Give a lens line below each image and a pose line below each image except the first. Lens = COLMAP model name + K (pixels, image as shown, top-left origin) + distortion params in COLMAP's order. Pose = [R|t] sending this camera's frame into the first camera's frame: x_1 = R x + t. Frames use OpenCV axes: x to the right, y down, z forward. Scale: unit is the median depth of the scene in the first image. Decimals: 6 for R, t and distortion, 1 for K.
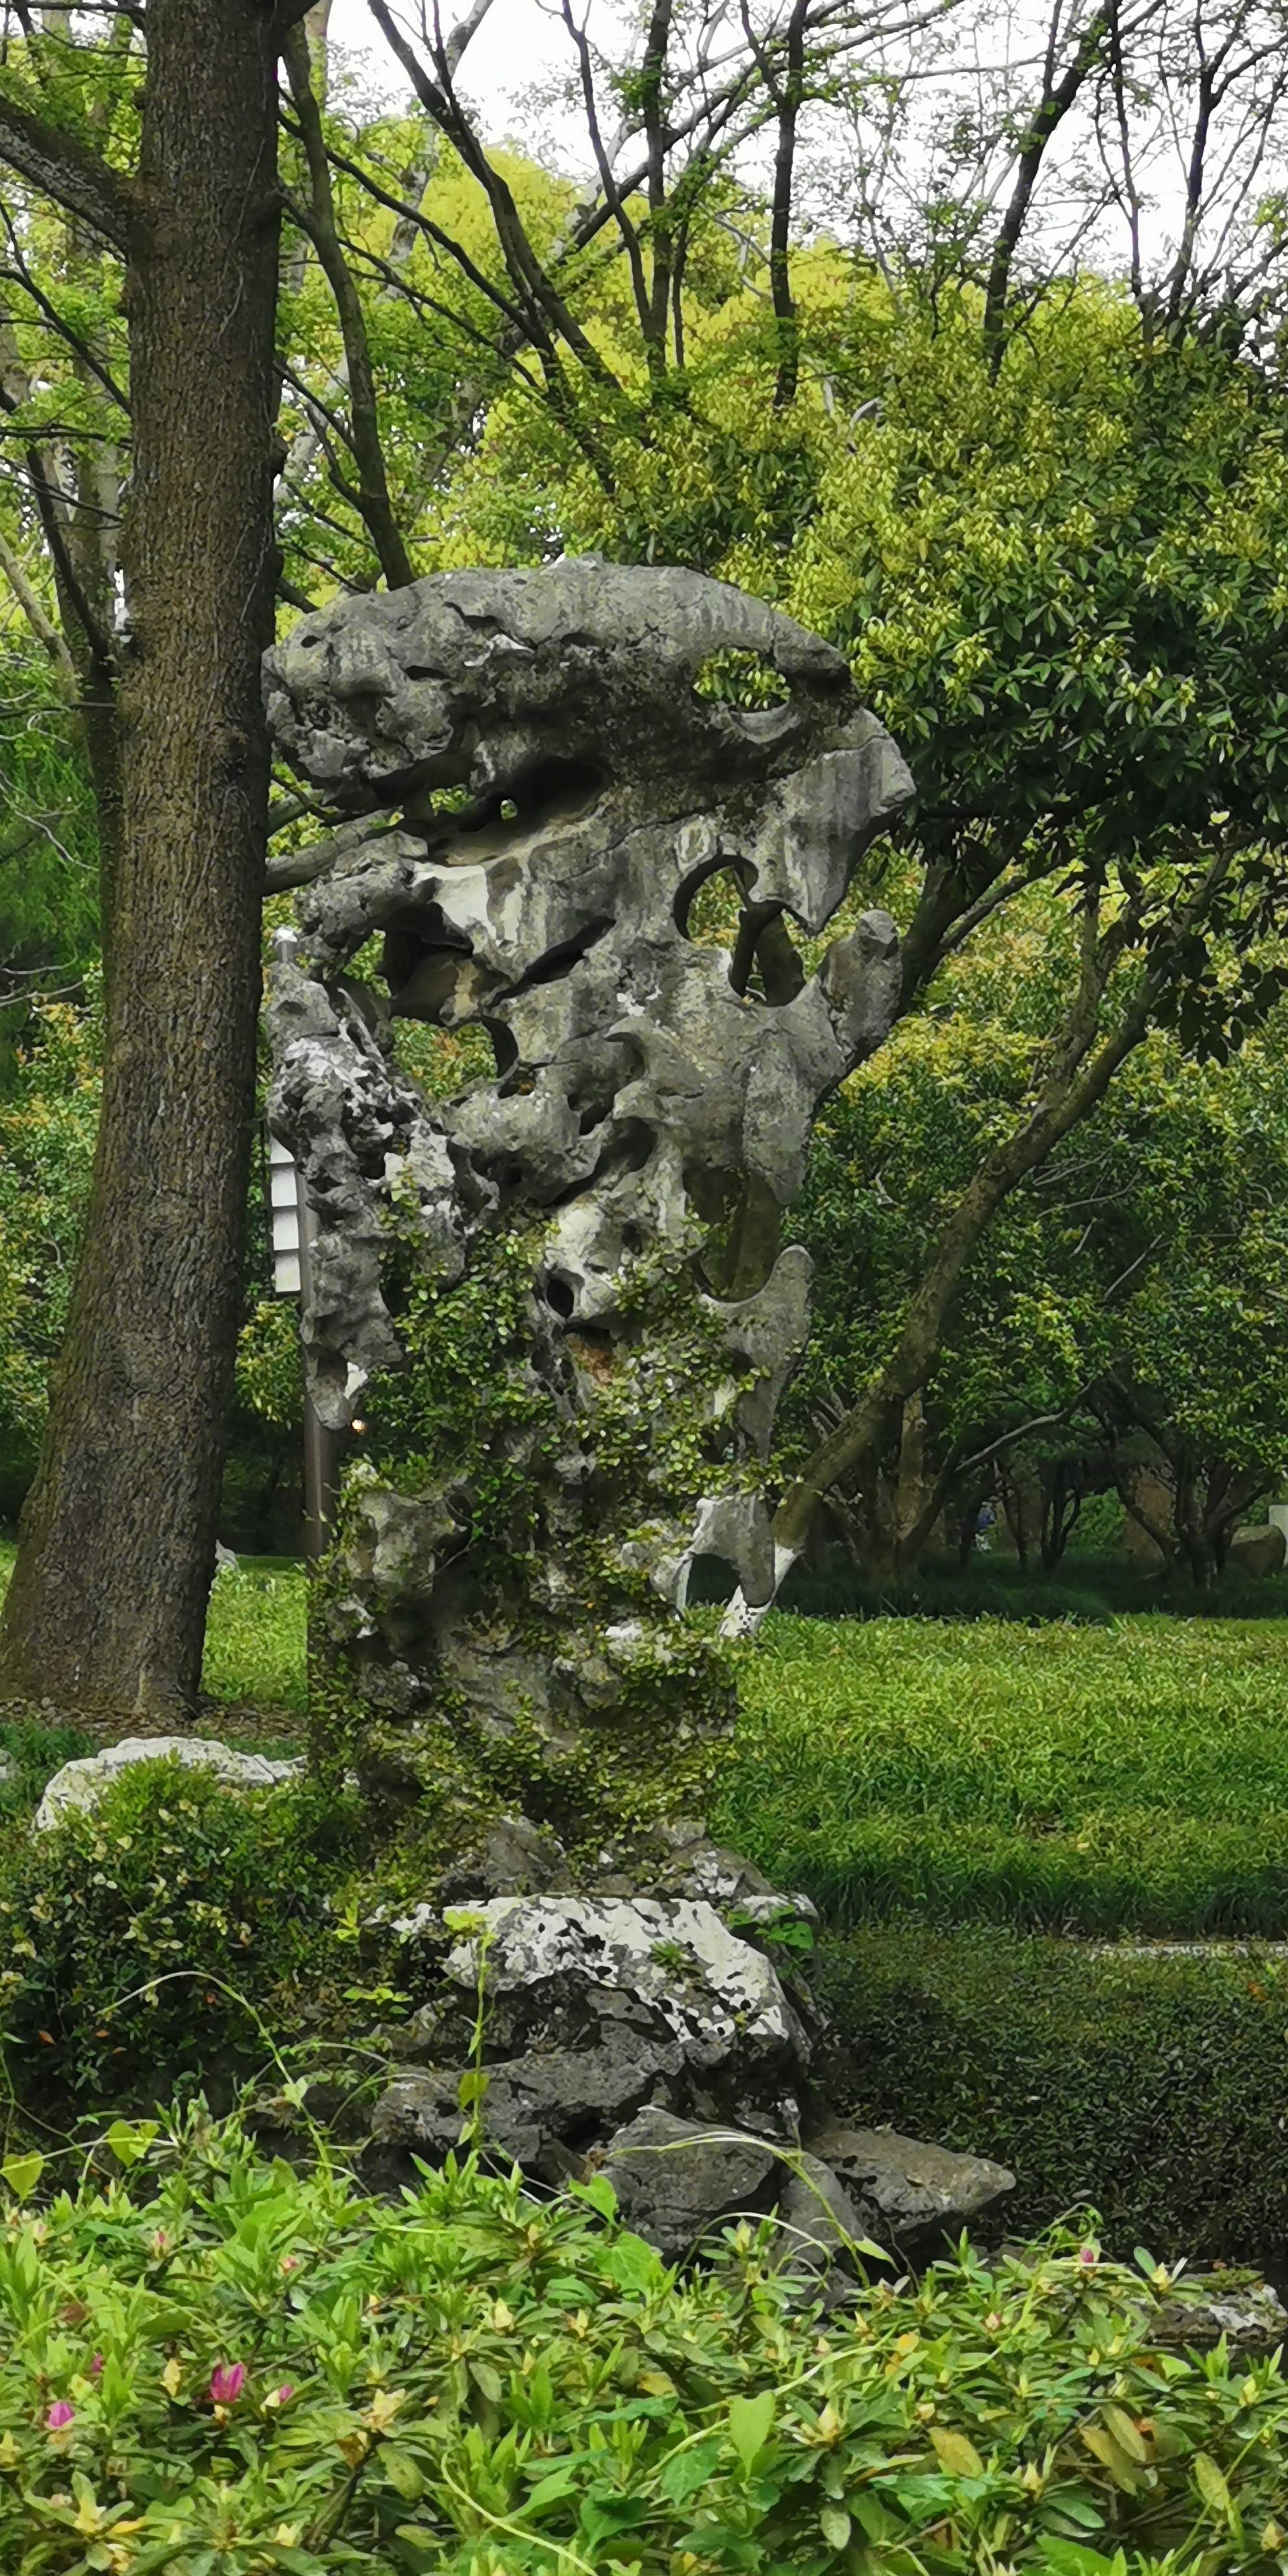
lens RADIAL K [[6706.1, 0, 644.0], [0, 6706.1, 1288.0], [0, 0, 1]] dist [-0.015026, 0.271120]
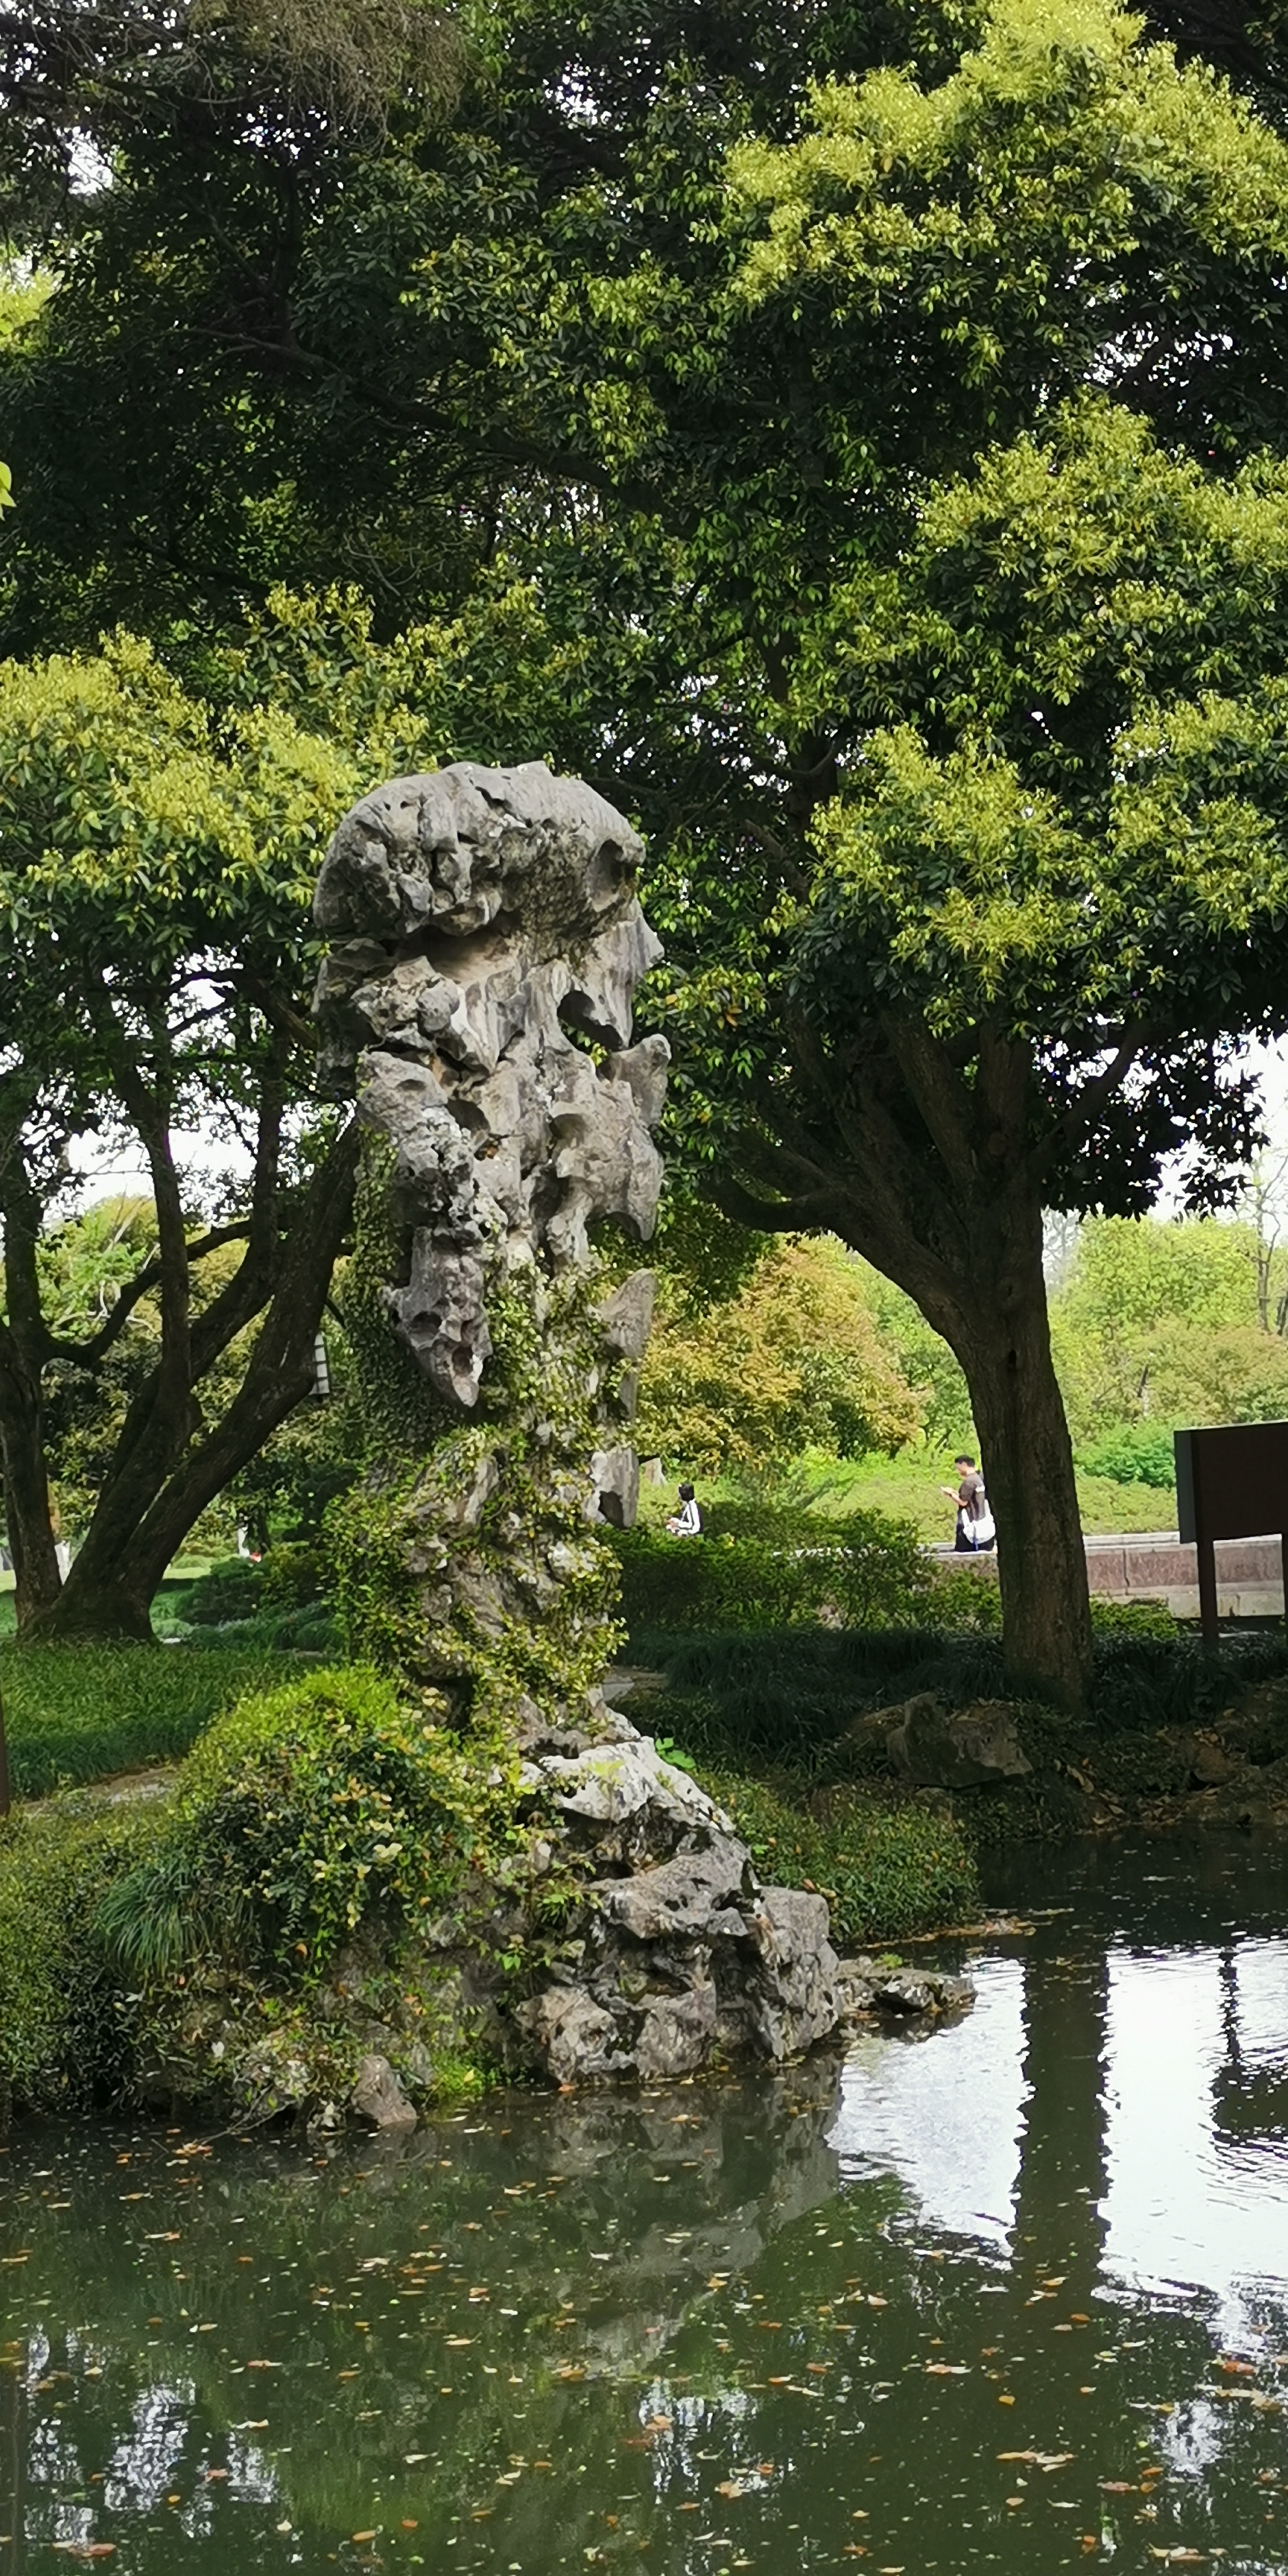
lens RADIAL K [[3821.9, 0, 644.0], [0, 3821.9, 1288.0], [0, 0, 1]] dist [0.154723, -1.943526]
pose [[0.613255, 0.000244, 0.789885, -0.608996], [0.033941, 0.999068, -0.026660, 0.018874], [-0.789156, 0.043159, 0.612675, 0.508908]]
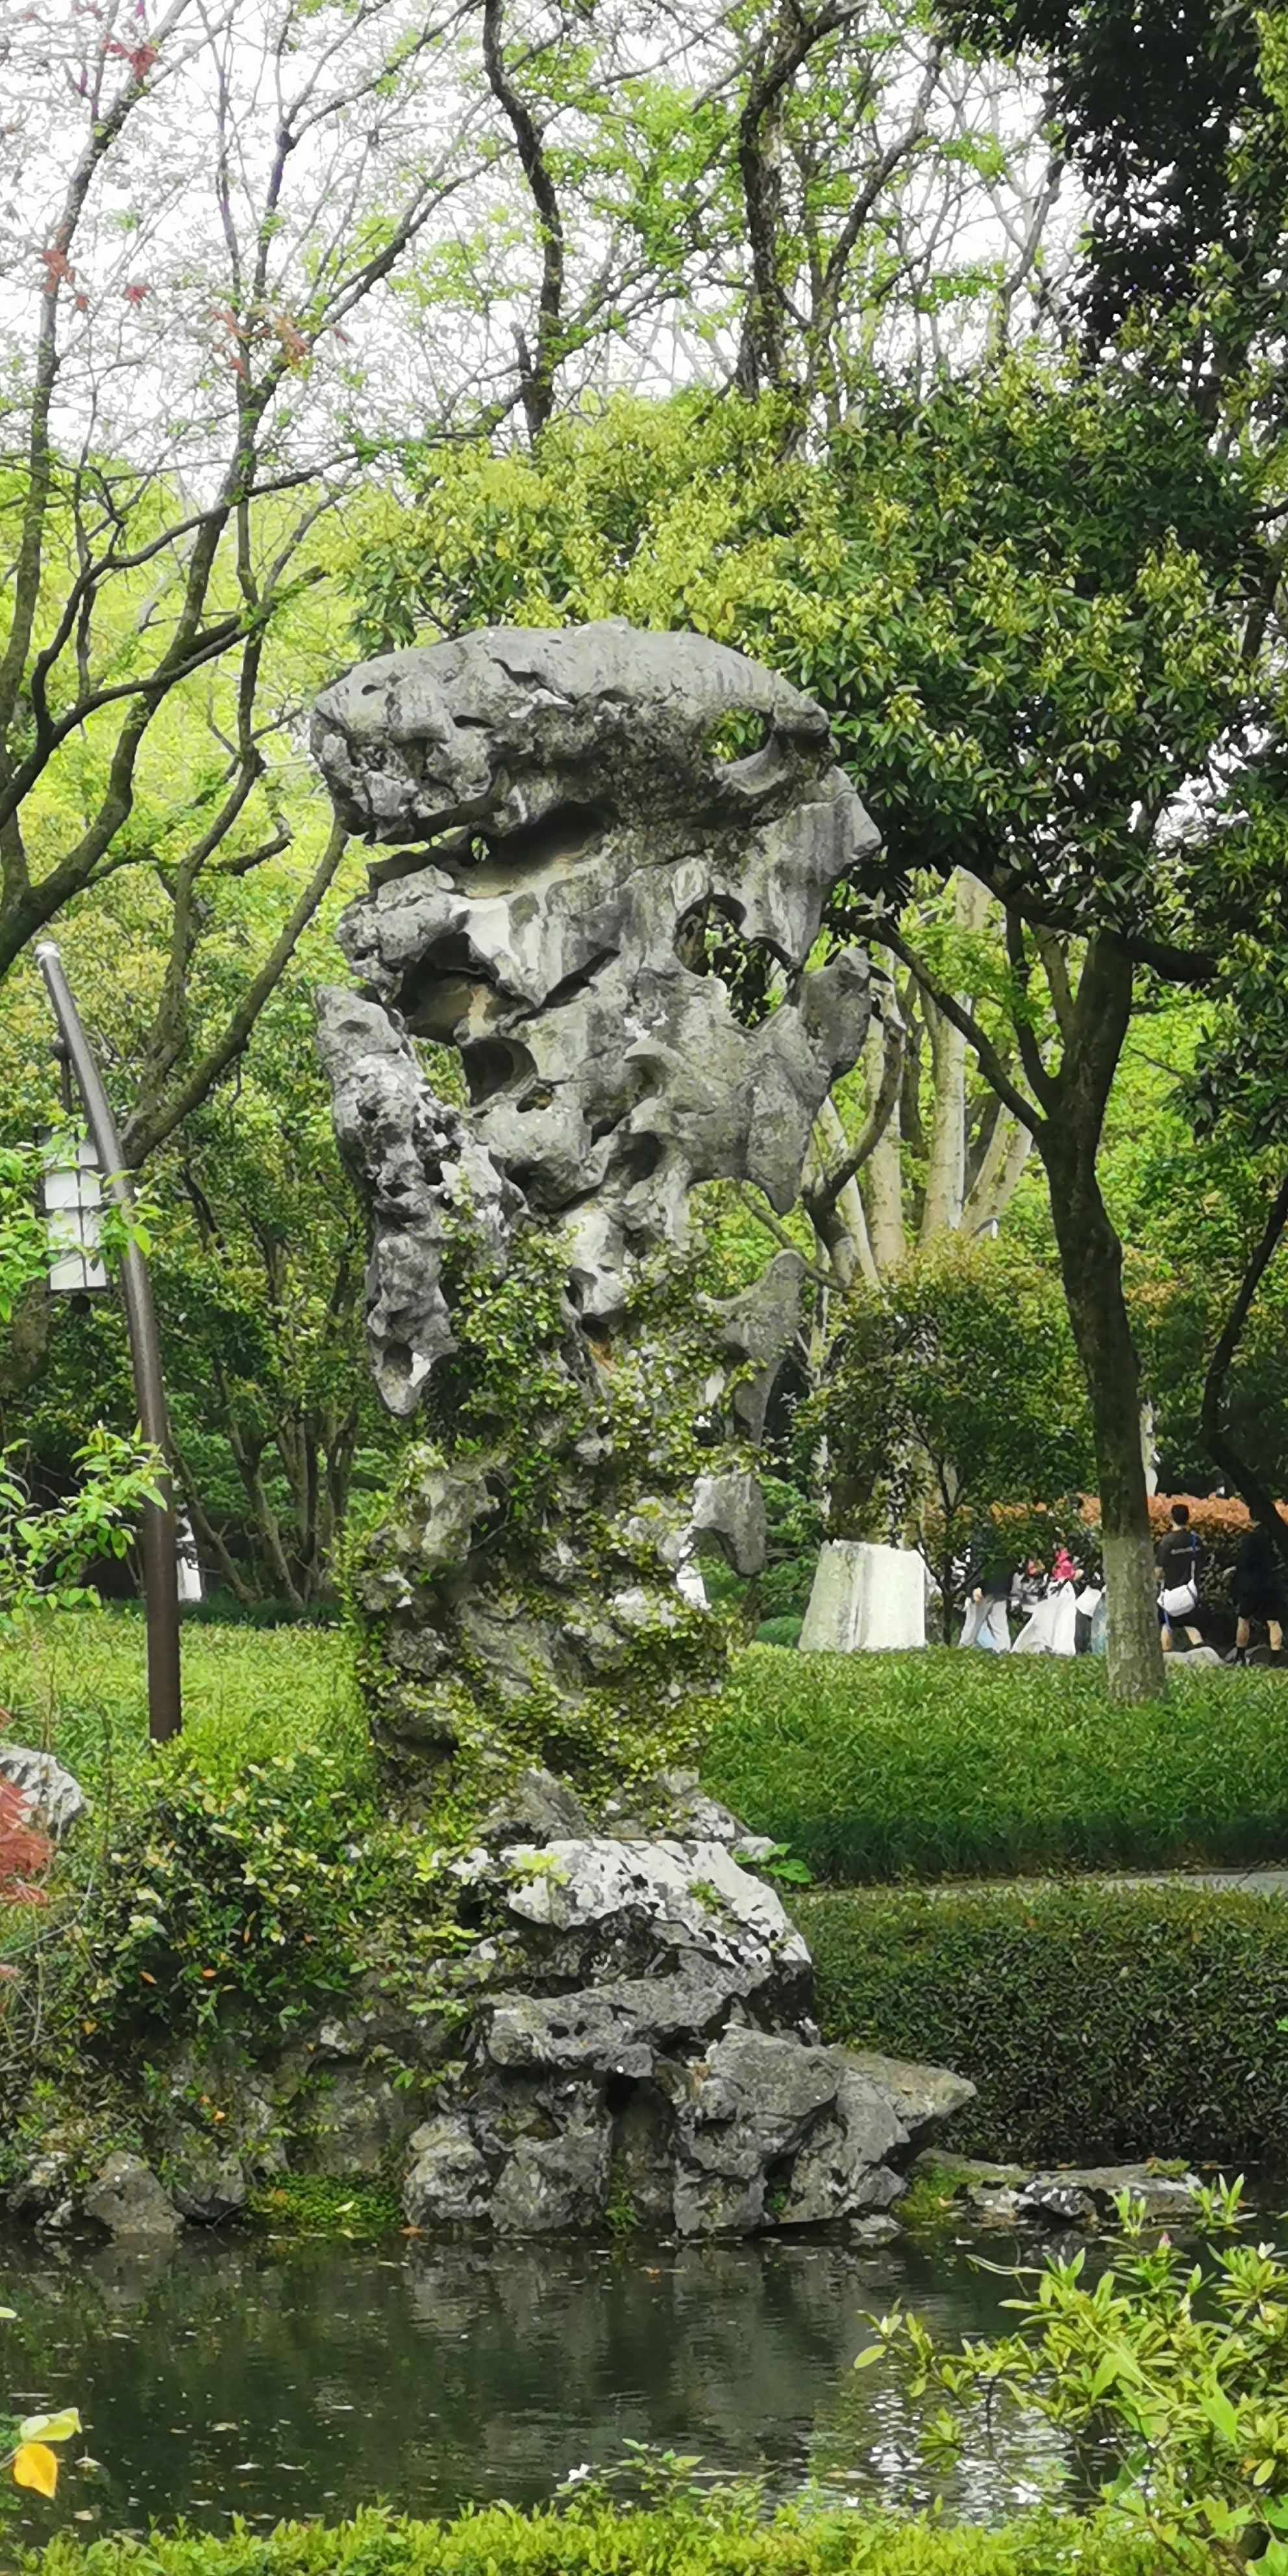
lens RADIAL K [[7092.8, 0, 644.0], [0, 7092.8, 1288.0], [0, 0, 1]] dist [-0.036127, -0.222768]
pose [[0.954618, 0.006366, 0.297765, -0.348126], [-0.006248, 0.999980, -0.001346, 0.001790], [-0.297767, -0.000575, 0.954638, -0.110400]]
